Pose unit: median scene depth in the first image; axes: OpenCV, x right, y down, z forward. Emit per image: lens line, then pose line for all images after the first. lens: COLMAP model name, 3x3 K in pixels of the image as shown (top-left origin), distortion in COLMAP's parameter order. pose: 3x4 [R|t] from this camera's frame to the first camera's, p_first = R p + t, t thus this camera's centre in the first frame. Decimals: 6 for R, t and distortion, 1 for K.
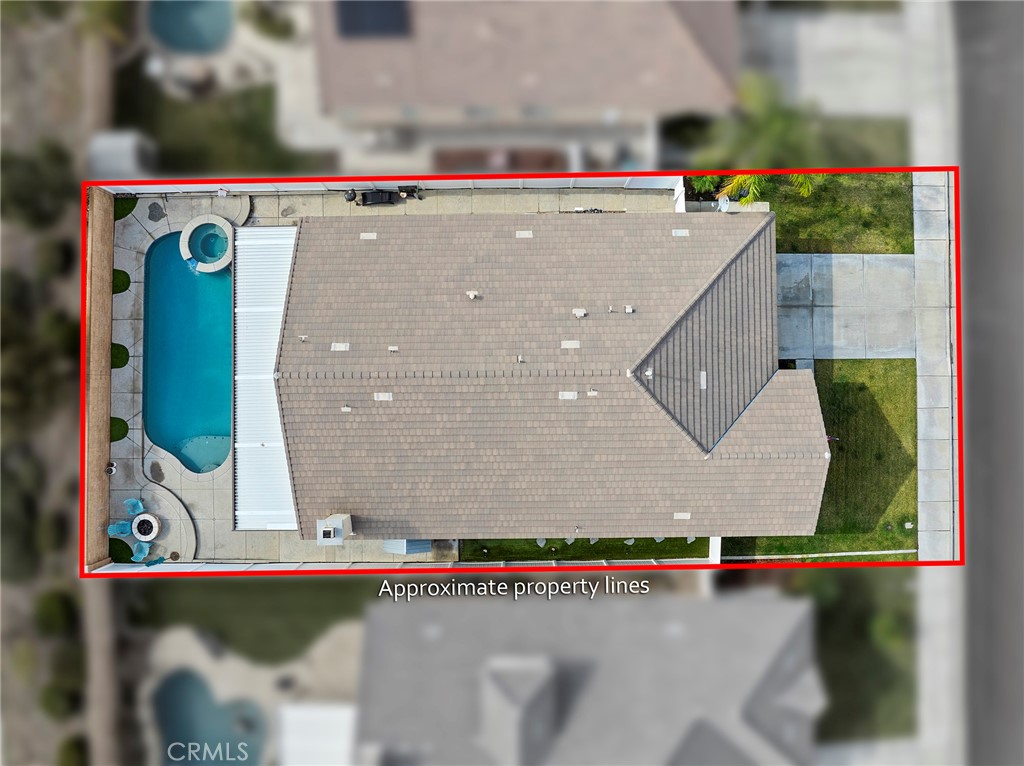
lens RADIAL K [[715.8, 0, 512.0], [0, 715.8, 383.0], [0, 0, 1]] dist [-0.023861, -0.002056]
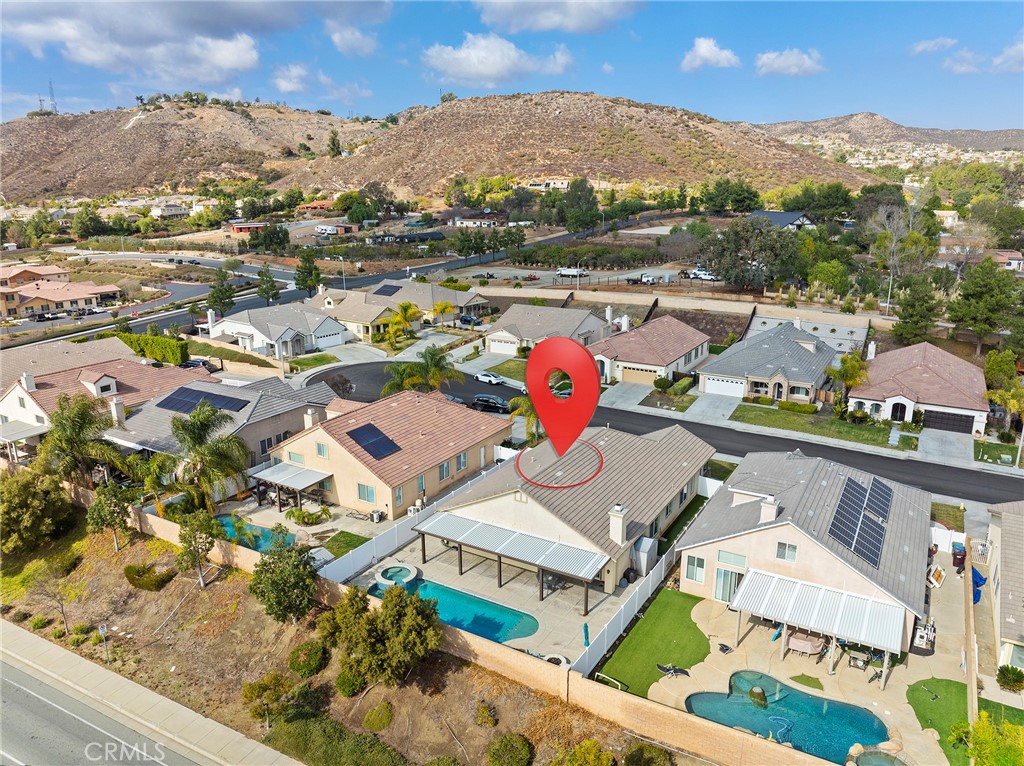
lens RADIAL K [[715.8, 0, 512.0], [0, 715.8, 383.0], [0, 0, 1]] dist [-0.023861, -0.002056]
pose [[0.520792, -0.220226, 0.824789, -1.375234], [0.853562, 0.150671, -0.498729, 0.638608], [-0.014438, 0.963742, 0.266445, 0.261523]]
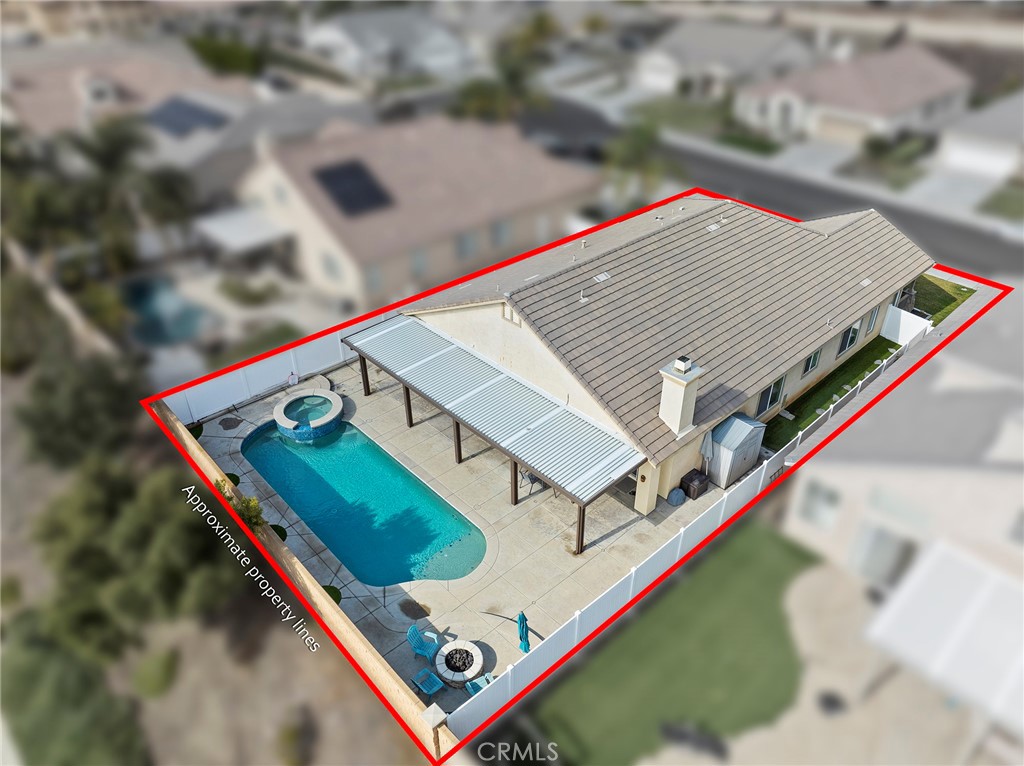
lens RADIAL K [[715.8, 0, 512.0], [0, 715.8, 383.0], [0, 0, 1]] dist [-0.023861, -0.002056]
pose [[0.739011, -0.374057, 0.560307, -0.713316], [0.673622, 0.422401, -0.606474, 0.478933], [-0.009818, 0.825626, 0.564132, 0.482556]]
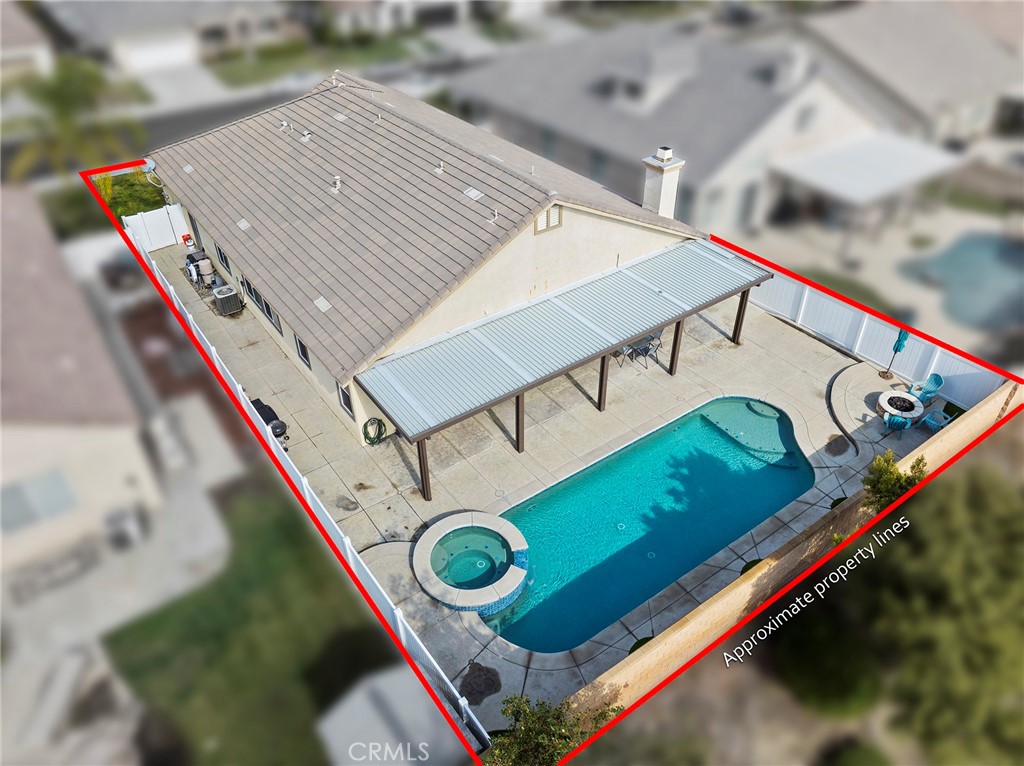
lens RADIAL K [[715.8, 0, 512.0], [0, 715.8, 383.0], [0, 0, 1]] dist [-0.023861, -0.002056]
pose [[-0.579603, -0.486985, 0.653380, -0.709208], [0.814899, -0.345694, 0.465227, -0.363193], [-0.000689, 0.802086, 0.597209, 0.597944]]
